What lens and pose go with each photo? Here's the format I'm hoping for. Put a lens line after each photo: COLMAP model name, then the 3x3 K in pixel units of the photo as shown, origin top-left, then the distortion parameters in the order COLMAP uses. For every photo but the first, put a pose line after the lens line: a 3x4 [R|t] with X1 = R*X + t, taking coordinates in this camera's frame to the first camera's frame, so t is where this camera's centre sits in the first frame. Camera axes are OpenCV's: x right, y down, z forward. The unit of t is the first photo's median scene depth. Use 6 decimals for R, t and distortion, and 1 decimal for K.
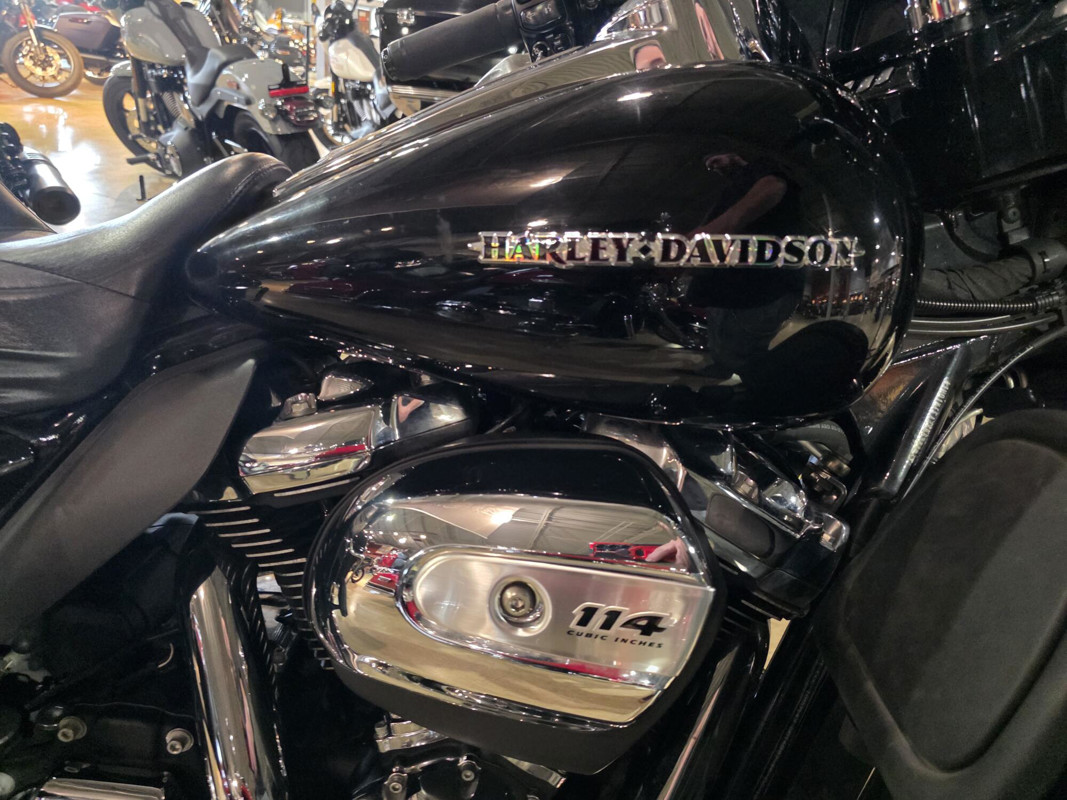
lens RADIAL K [[679.2, 0, 533.5], [0, 679.2, 400.0], [0, 0, 1]] dist [0.027917, -0.038987]
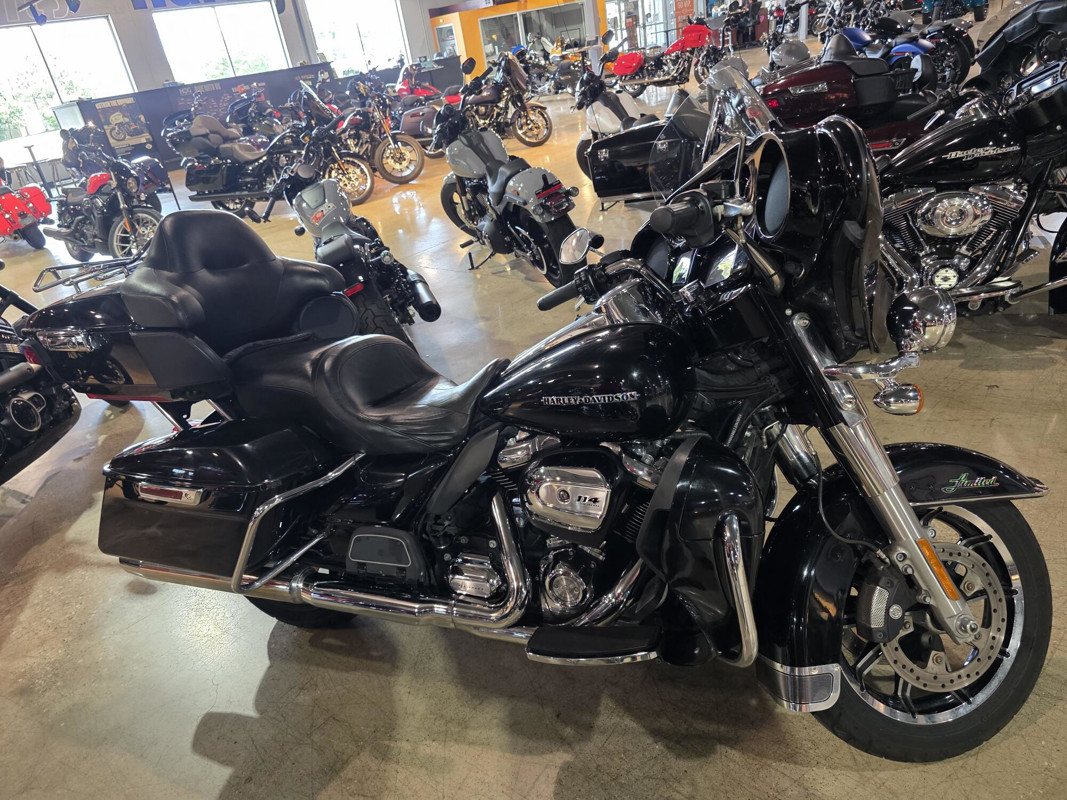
lens RADIAL K [[679.2, 0, 533.5], [0, 679.2, 400.0], [0, 0, 1]] dist [0.027917, -0.038987]
pose [[0.891161, -0.079302, -0.446703, 0.205186], [0.102297, 0.994372, 0.027553, -0.045043], [0.442004, -0.070251, 0.894258, -0.314433]]
